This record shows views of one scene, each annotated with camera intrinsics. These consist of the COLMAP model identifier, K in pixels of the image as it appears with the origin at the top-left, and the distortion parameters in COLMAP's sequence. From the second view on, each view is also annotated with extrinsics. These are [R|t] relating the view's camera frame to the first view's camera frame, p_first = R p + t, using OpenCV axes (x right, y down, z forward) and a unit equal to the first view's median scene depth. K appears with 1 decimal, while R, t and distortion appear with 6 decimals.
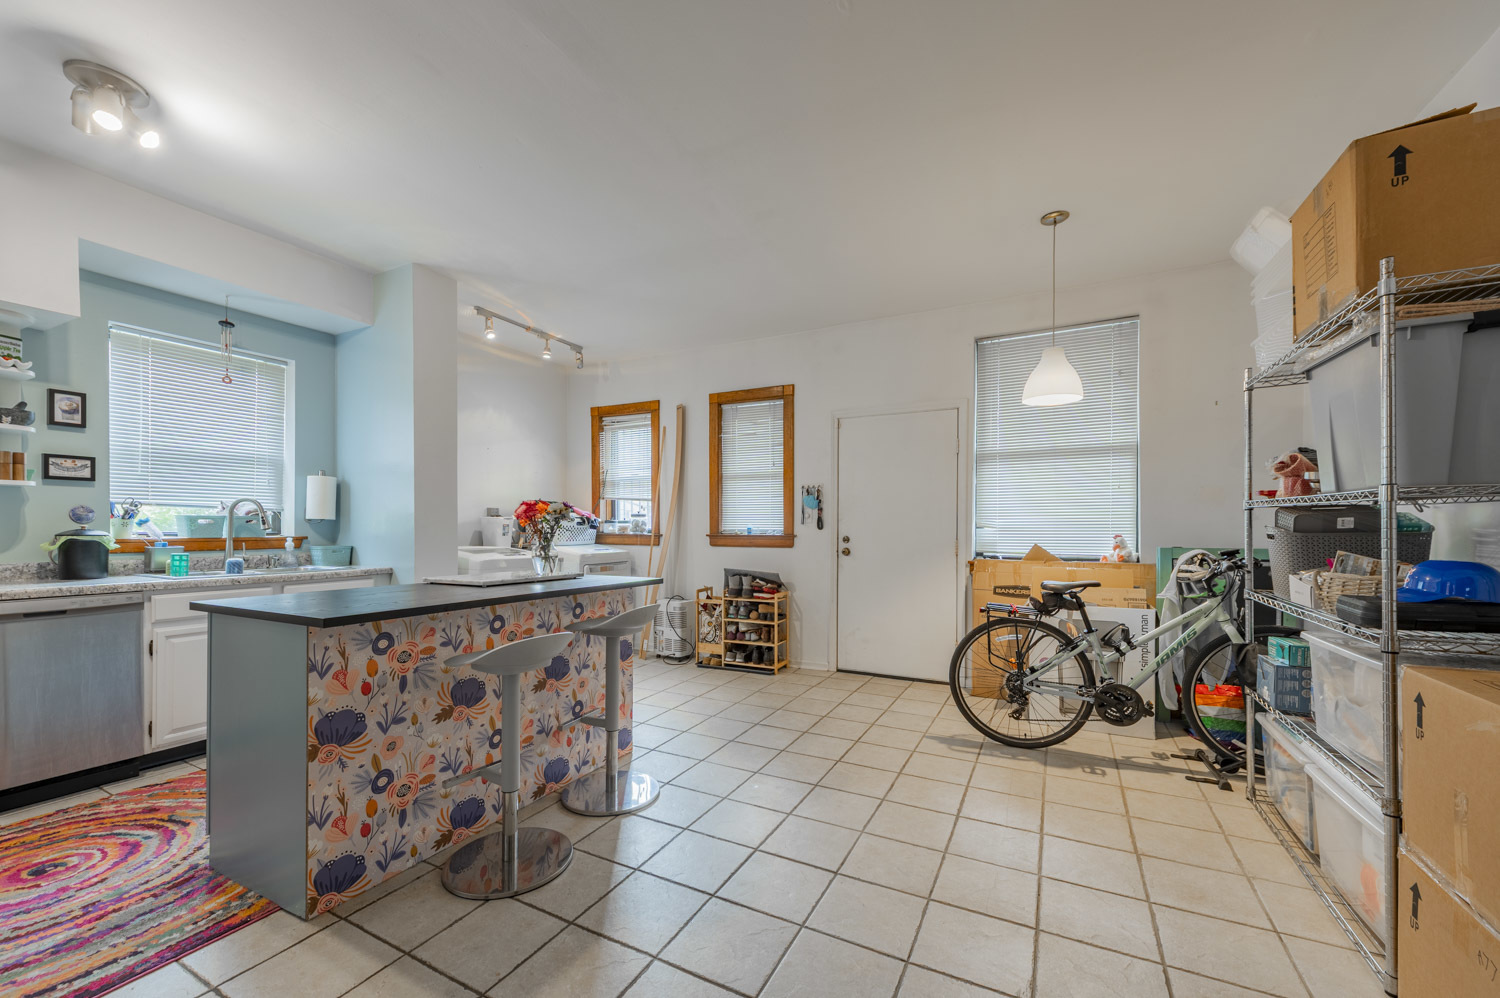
lens RADIAL K [[589.6, 0, 750.0], [0, 589.6, 526.5], [0, 0, 1]] dist [-0.000370, -0.000015]
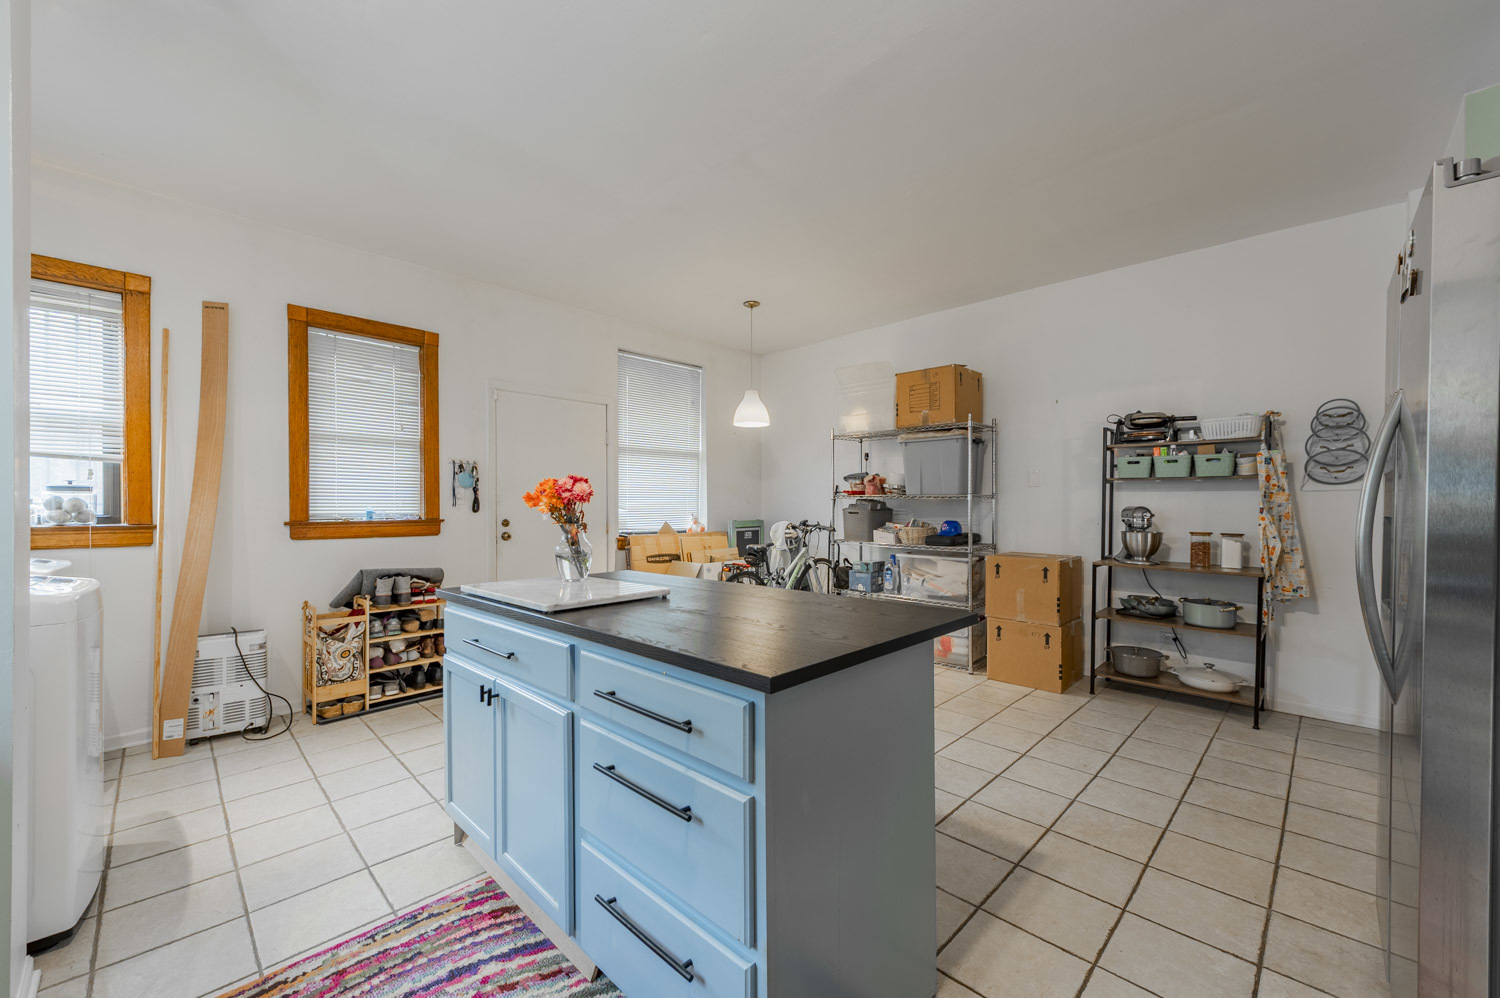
lens RADIAL K [[584.3, 0, 747.2], [0, 584.3, 506.2], [0, 0, 1]] dist [0.000650, 0.000007]
pose [[0.298386, -0.000269, 0.954445, -0.575031], [0.001215, 0.999999, -0.000098, -0.003486], [-0.954445, 0.001189, 0.298386, 0.360664]]
